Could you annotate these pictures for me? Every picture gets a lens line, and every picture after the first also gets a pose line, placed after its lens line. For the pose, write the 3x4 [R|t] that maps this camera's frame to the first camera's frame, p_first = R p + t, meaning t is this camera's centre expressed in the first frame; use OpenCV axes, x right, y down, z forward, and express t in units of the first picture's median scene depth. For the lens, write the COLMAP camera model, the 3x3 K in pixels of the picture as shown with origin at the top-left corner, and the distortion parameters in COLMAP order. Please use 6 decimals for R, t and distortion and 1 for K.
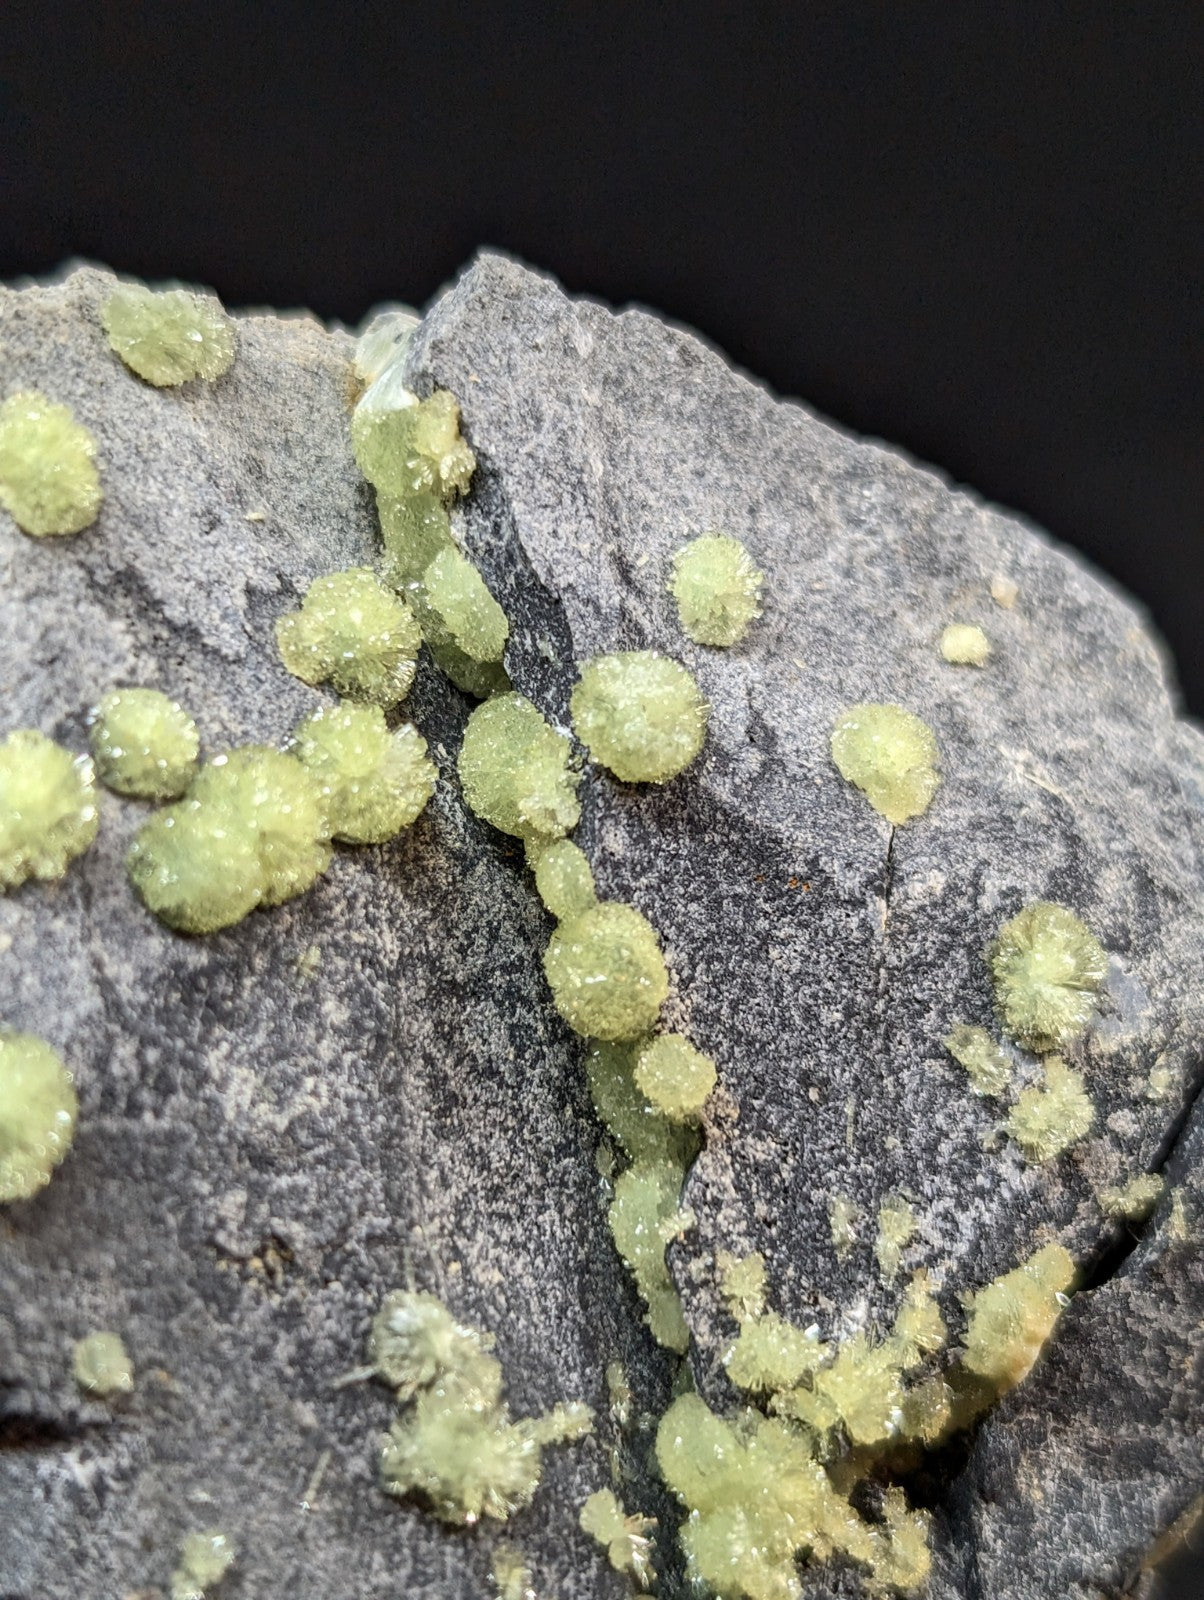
lens RADIAL K [[2954.8, 0, 598.3], [0, 2954.8, 822.2], [0, 0, 1]] dist [0.141883, 0.000000]
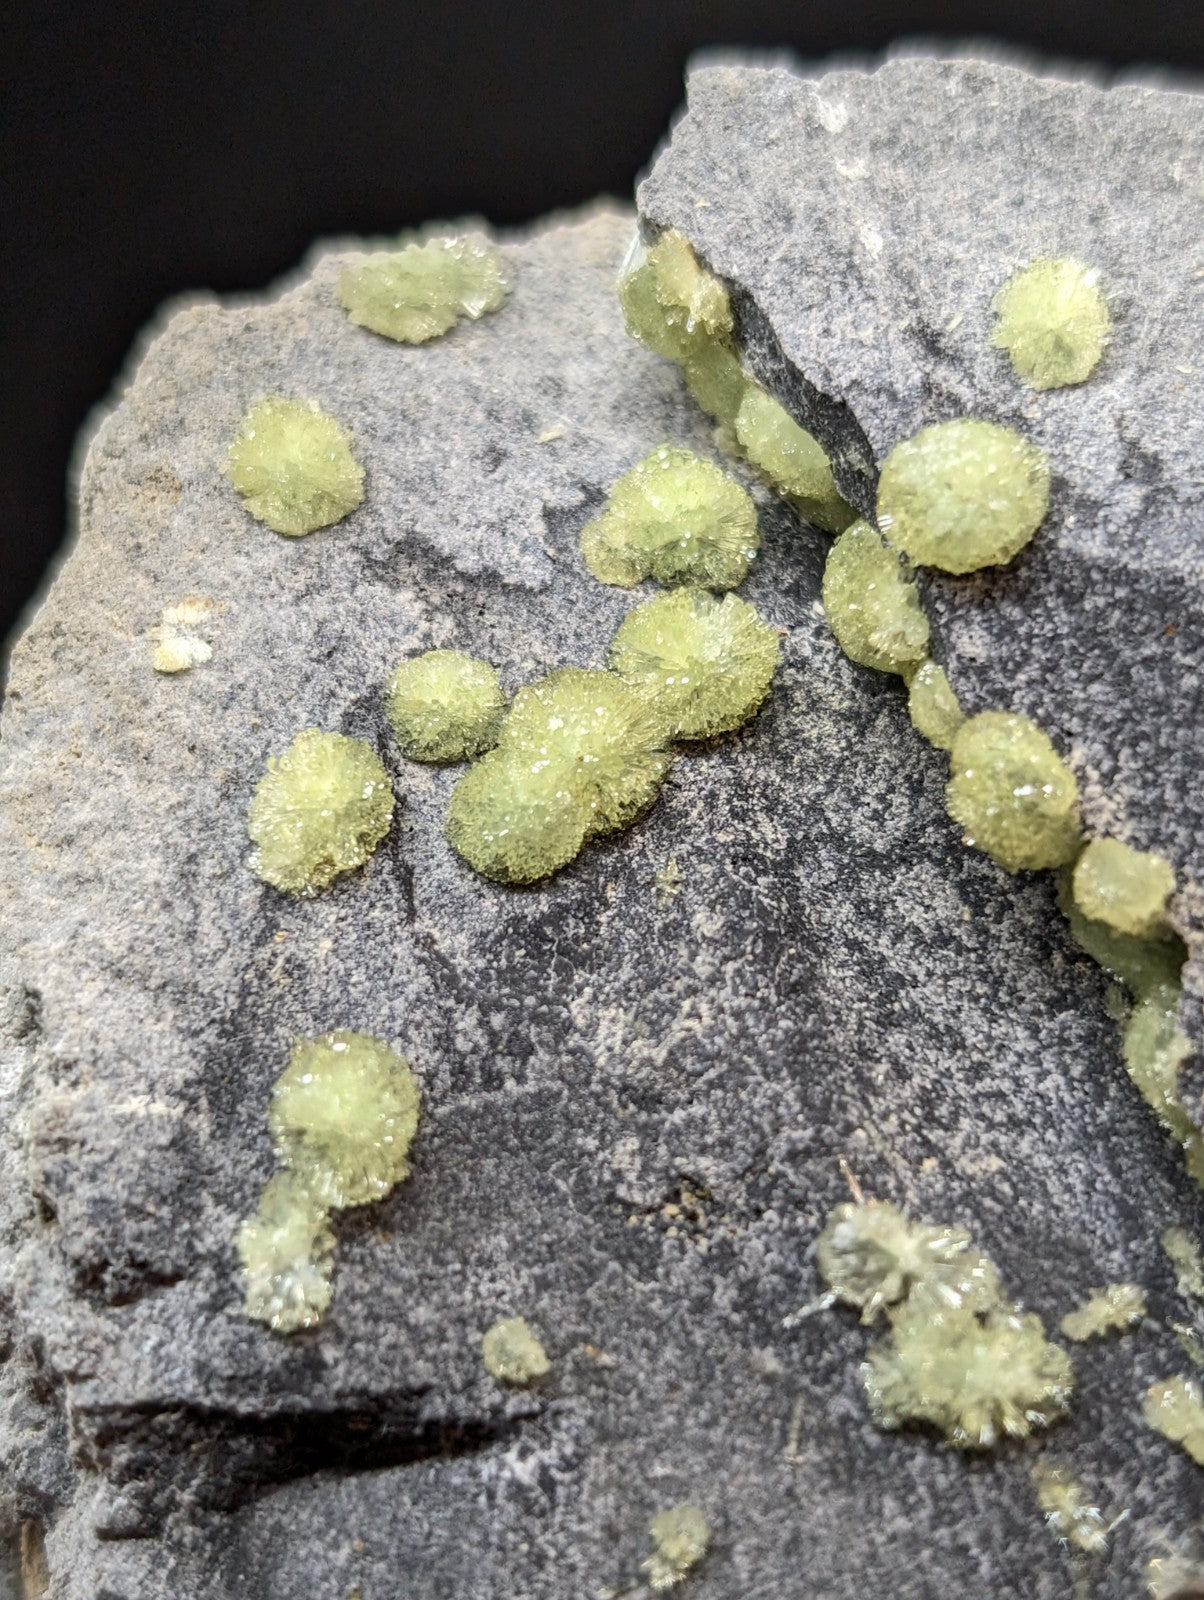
lens RADIAL K [[2893.5, 0, 591.2], [0, 2893.5, 839.2], [0, 0, 1]] dist [0.143423, 0.000000]
pose [[0.819841, -0.285085, -0.496575, 0.315797], [0.279343, 0.956173, -0.087748, 0.103098], [0.499827, -0.066776, 0.863547, 0.210105]]
